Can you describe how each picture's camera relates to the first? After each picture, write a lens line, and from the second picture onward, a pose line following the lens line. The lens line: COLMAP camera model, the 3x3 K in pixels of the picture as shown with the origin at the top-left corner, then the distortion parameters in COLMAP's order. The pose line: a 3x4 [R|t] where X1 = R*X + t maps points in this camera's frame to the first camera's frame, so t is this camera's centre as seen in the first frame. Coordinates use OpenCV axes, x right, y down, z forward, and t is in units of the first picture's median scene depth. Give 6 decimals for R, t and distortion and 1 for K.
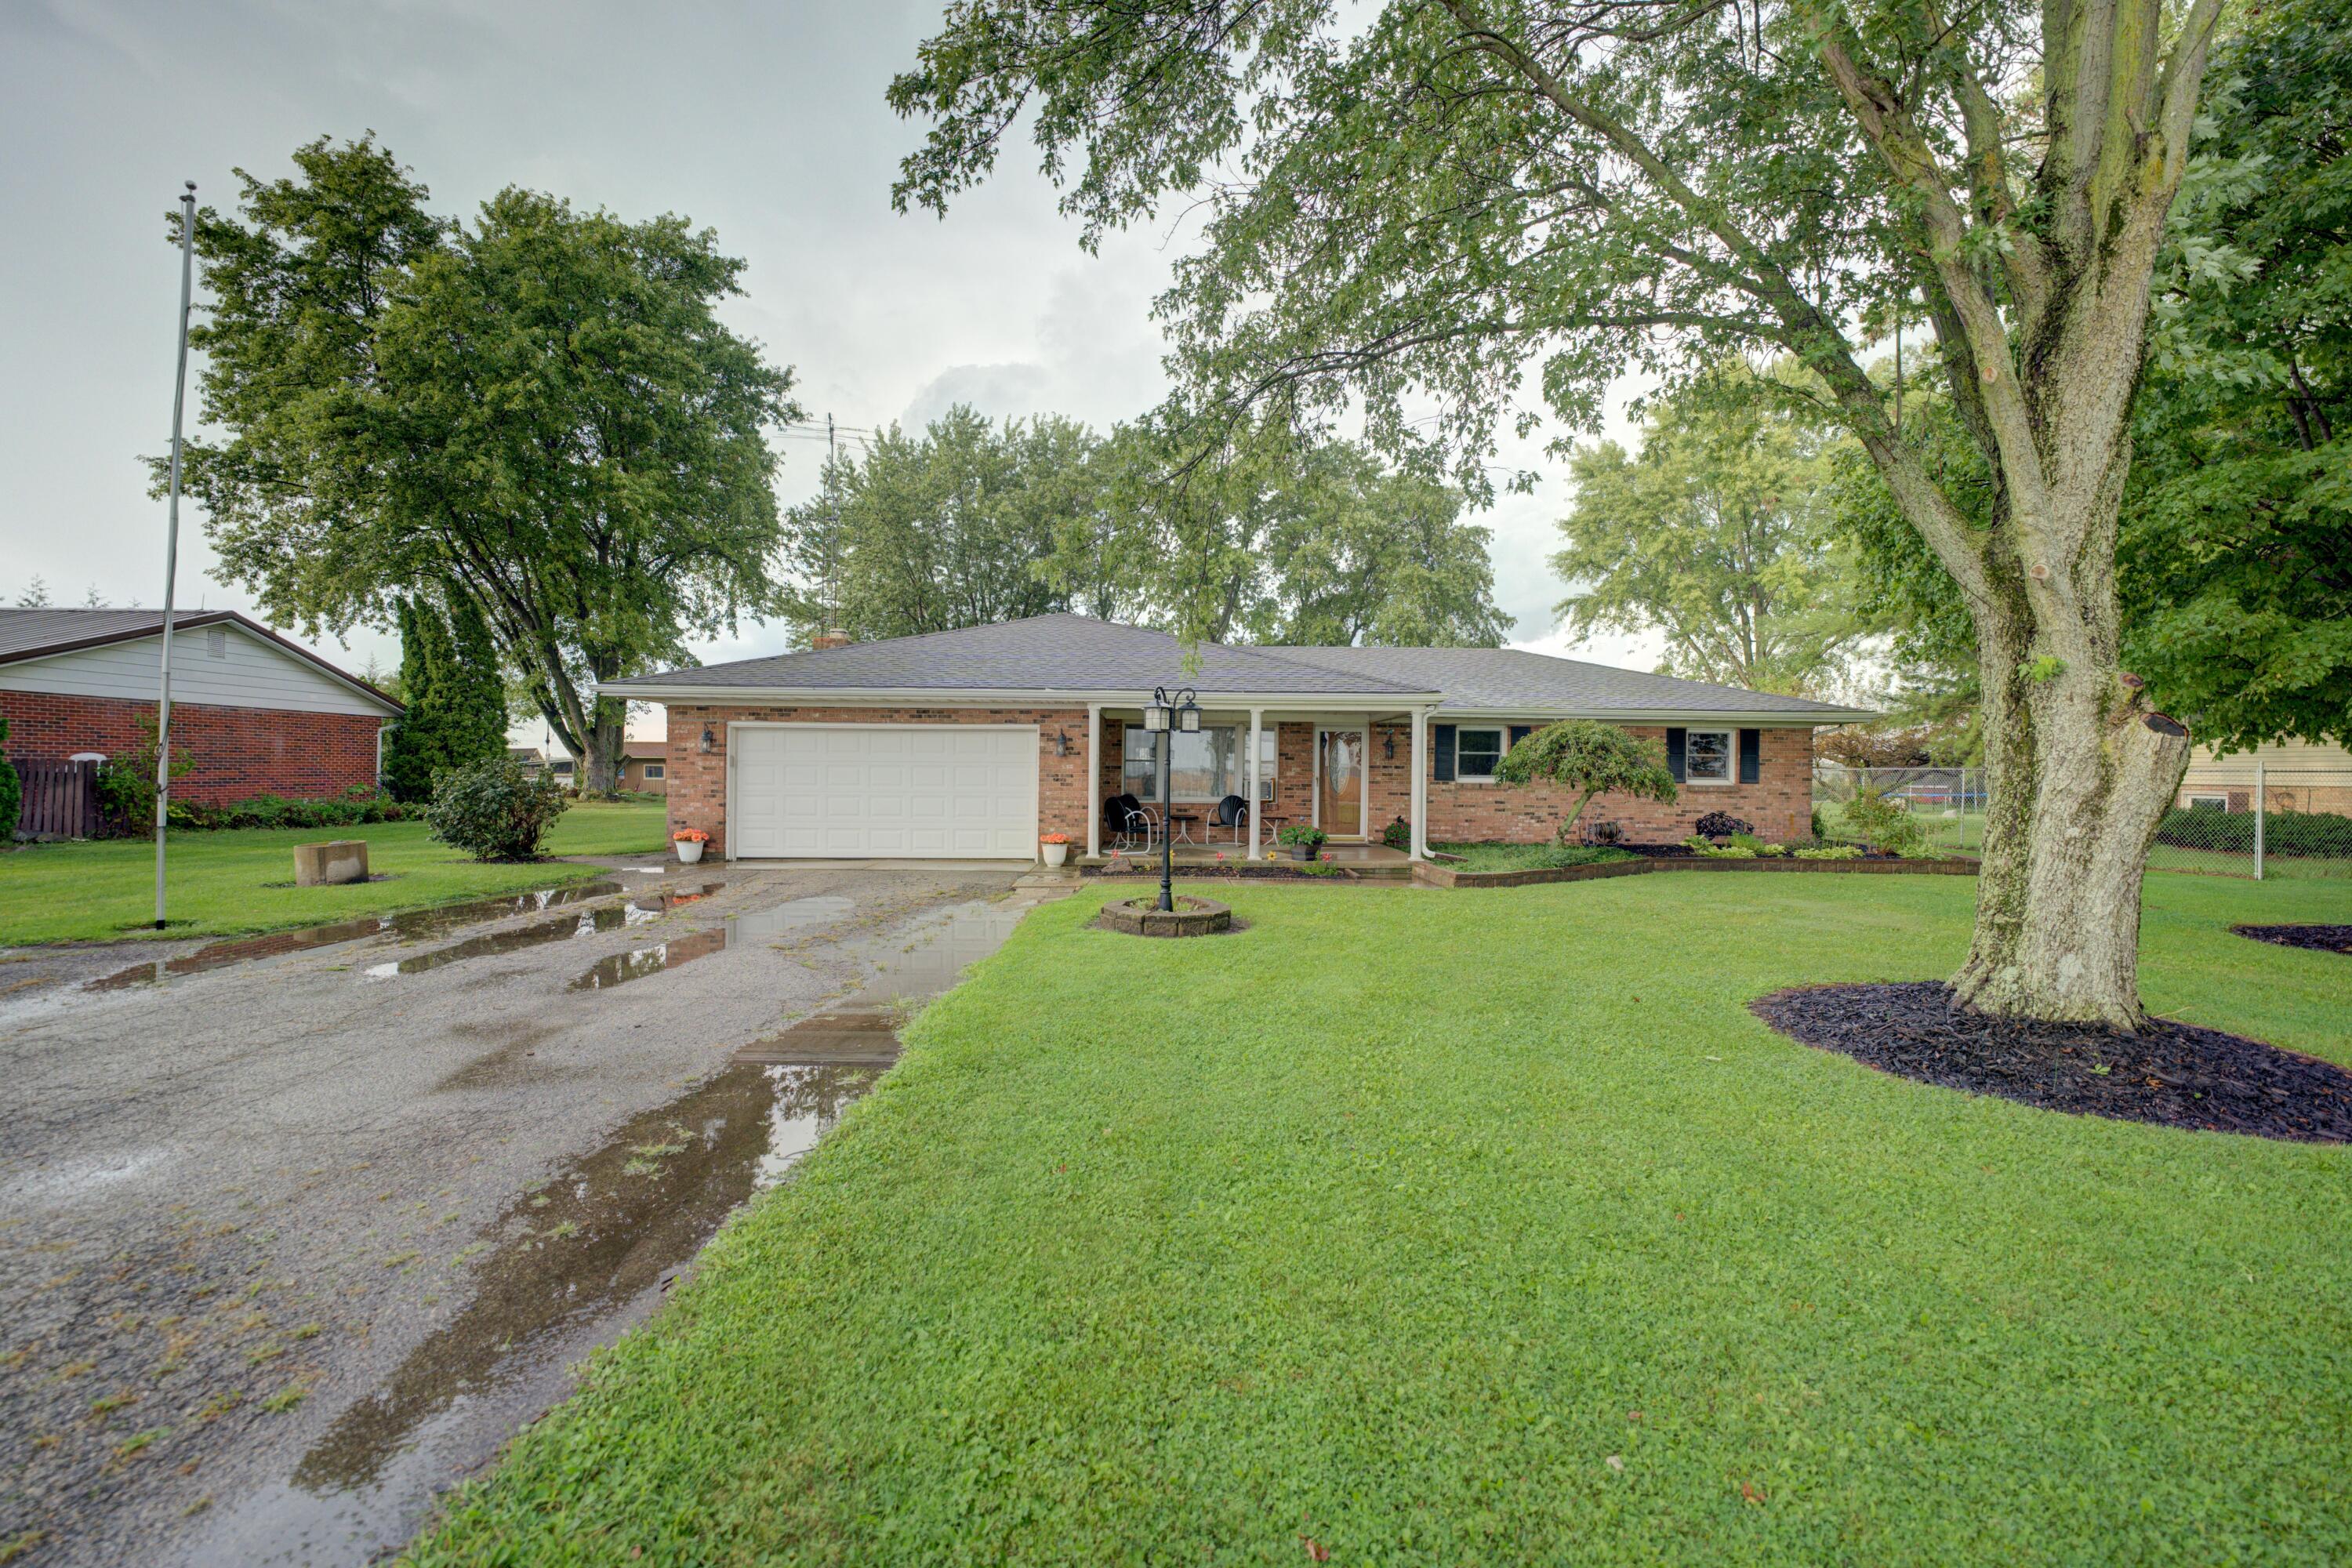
lens RADIAL K [[826.8, 0, 1161.5], [0, 826.8, 777.0], [0, 0, 1]] dist [-0.018768, 0.000042]
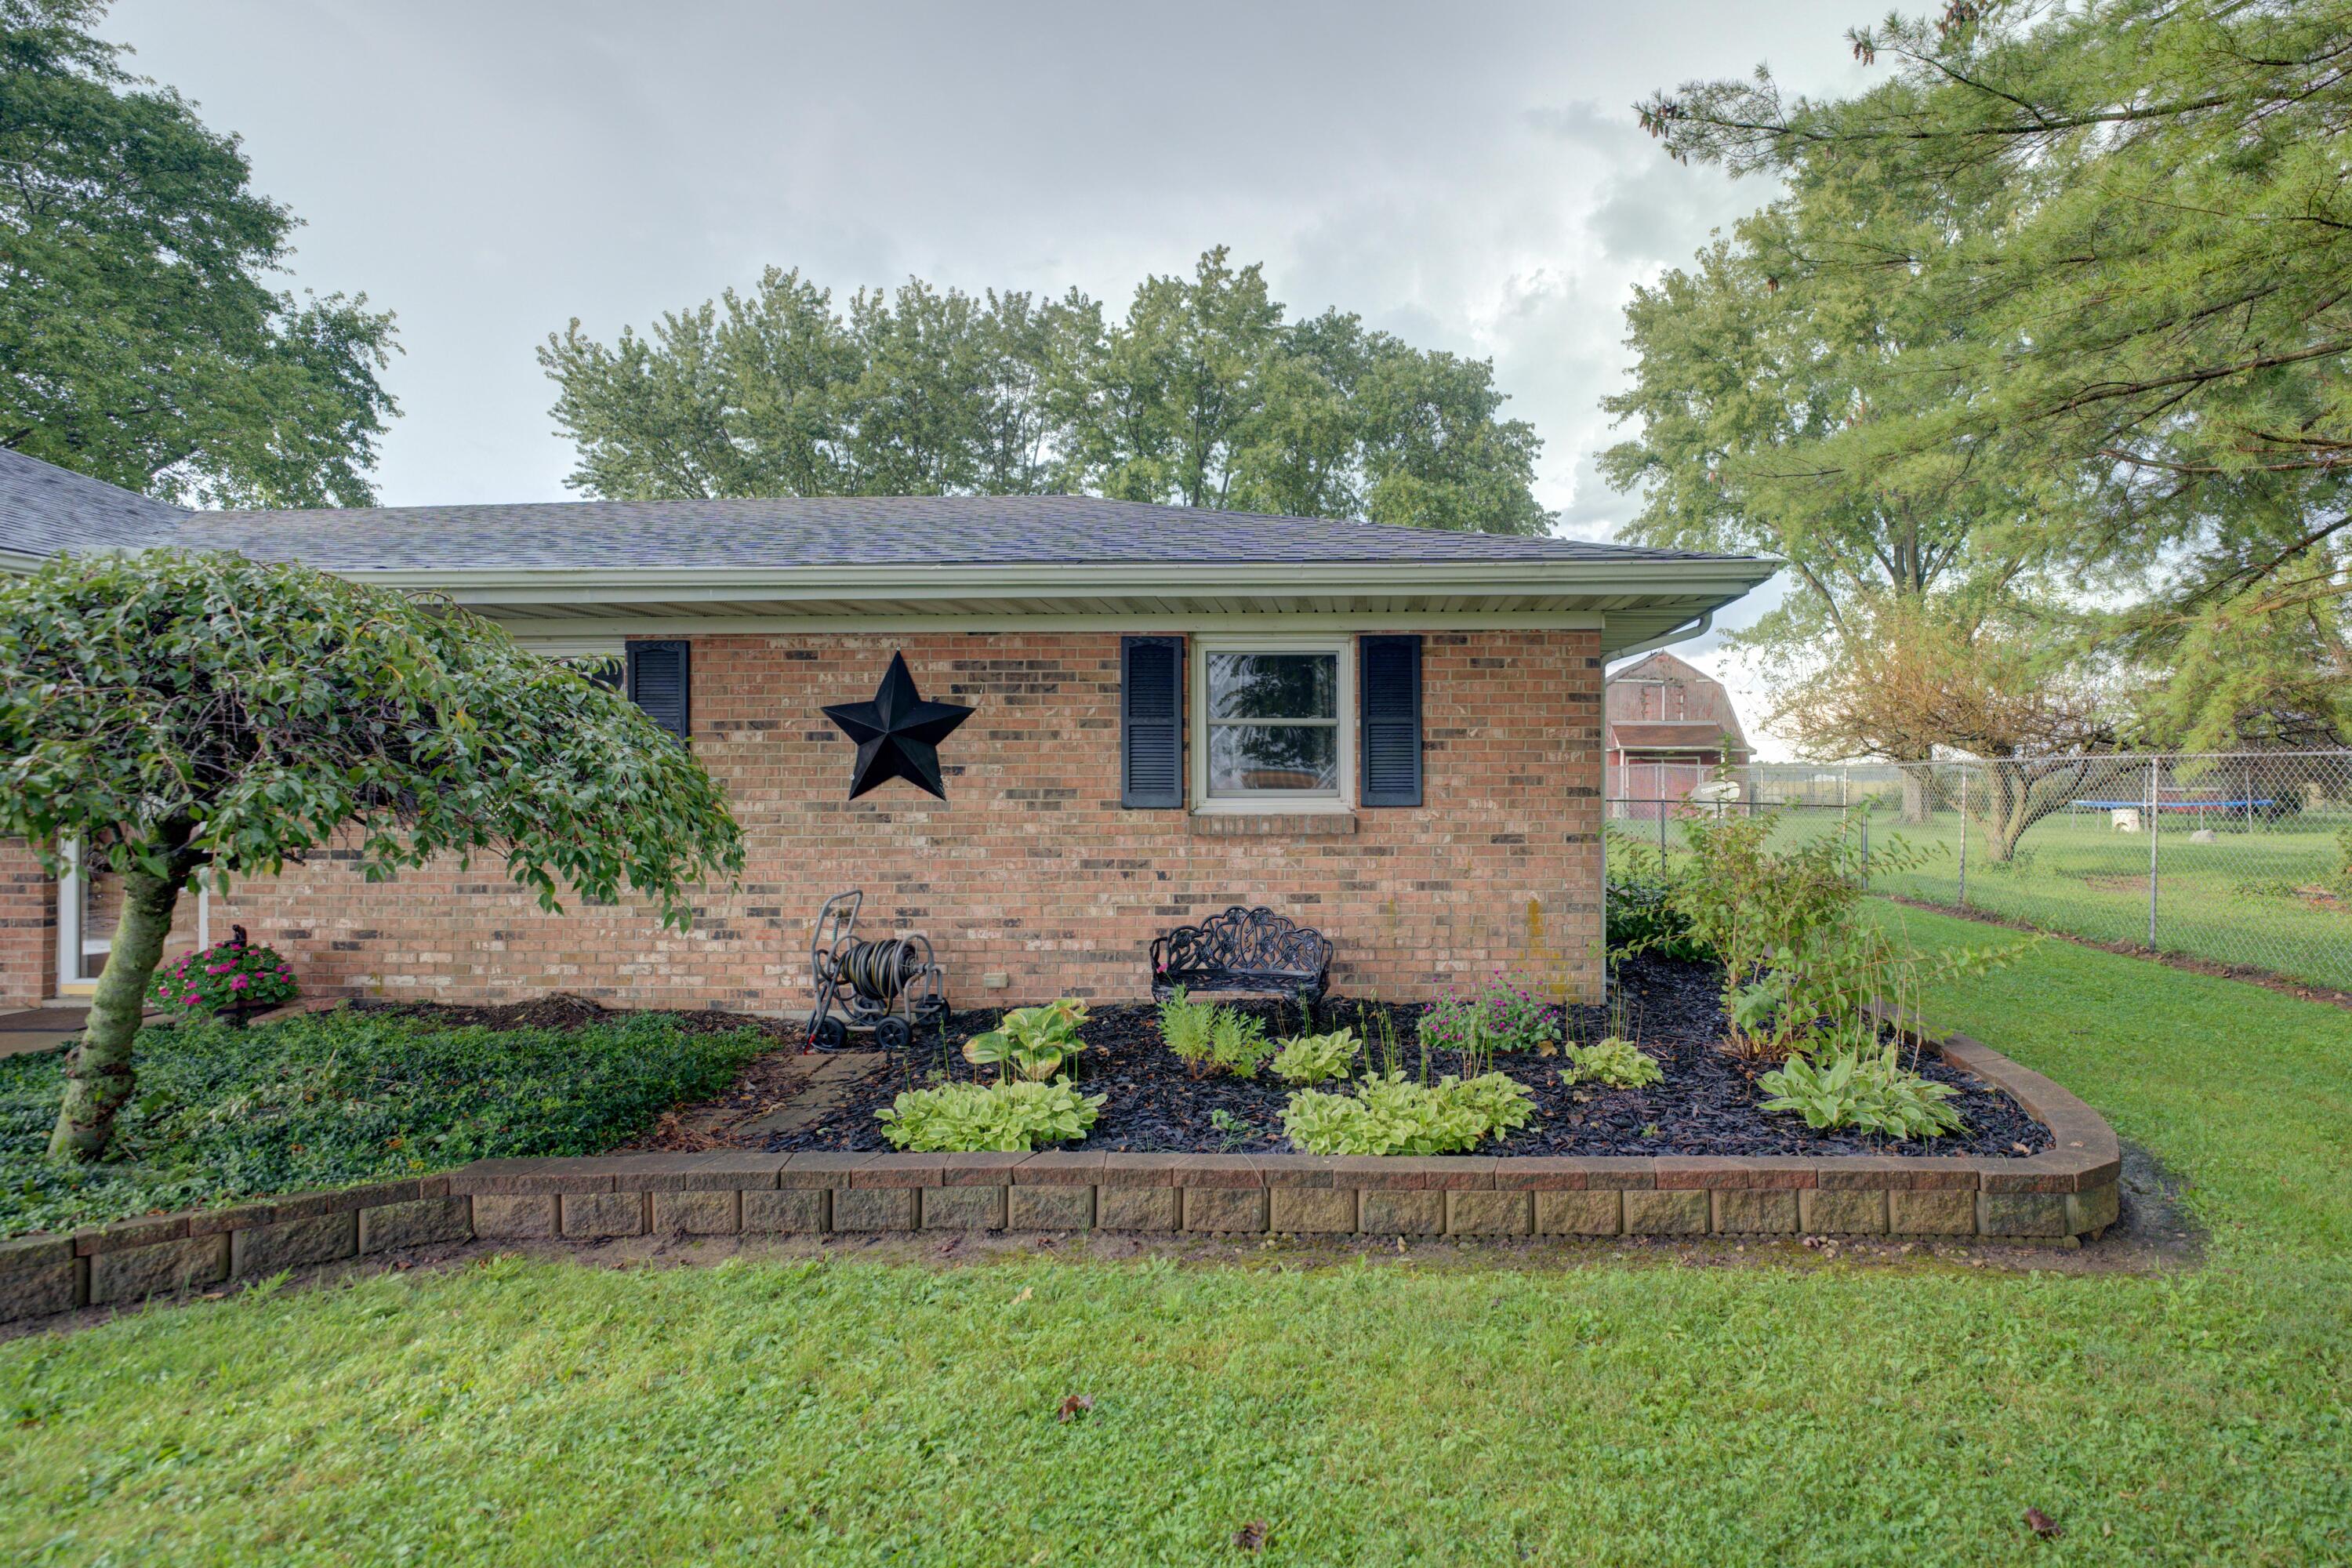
lens RADIAL K [[991.6, 0, 1246.7], [0, 991.6, 776.9], [0, 0, 1]] dist [-0.026714, 0.004942]
pose [[0.999573, -0.013585, -0.025886, 0.636231], [0.013407, 0.999885, -0.007025, -0.002357], [0.025979, 0.006675, 0.999640, 0.585556]]
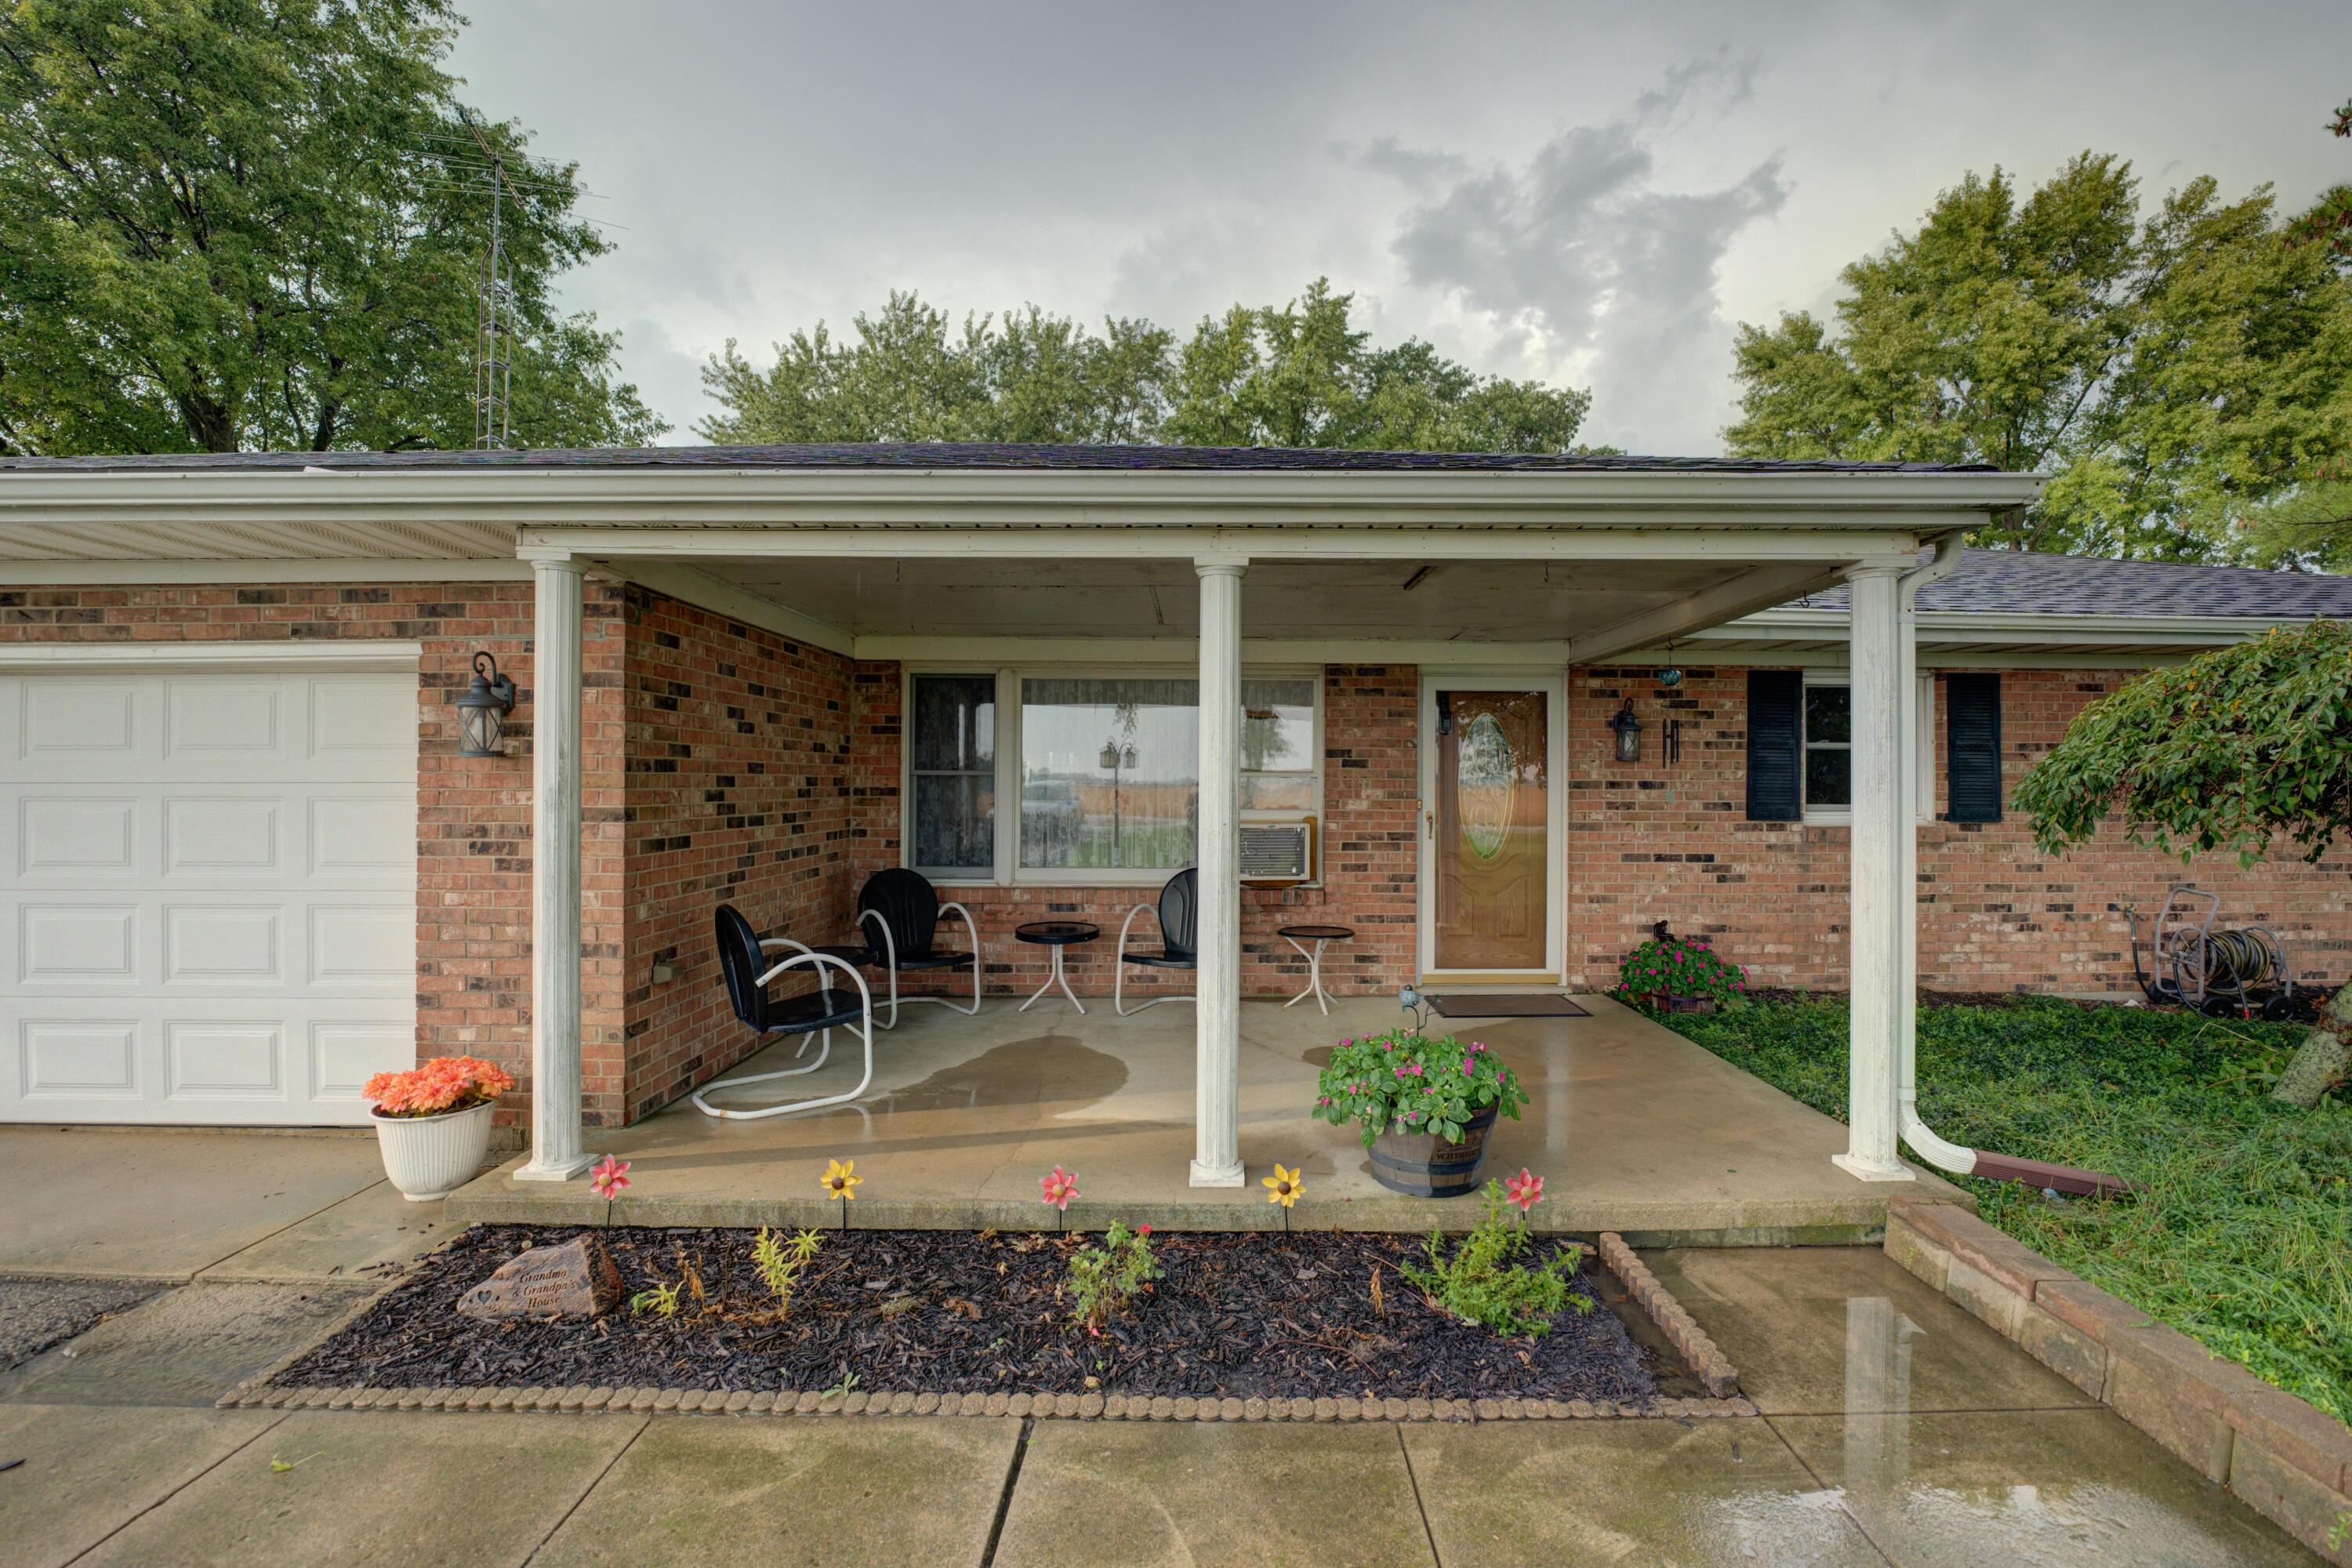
lens RADIAL K [[954.7, 0, 1187.1], [0, 954.7, 779.2], [0, 0, 1]] dist [-0.026185, 0.003631]
pose [[0.999872, -0.005969, -0.014811, 0.081210], [0.005841, 0.999945, -0.008706, -0.011302], [0.014862, 0.008618, 0.999852, 0.537268]]
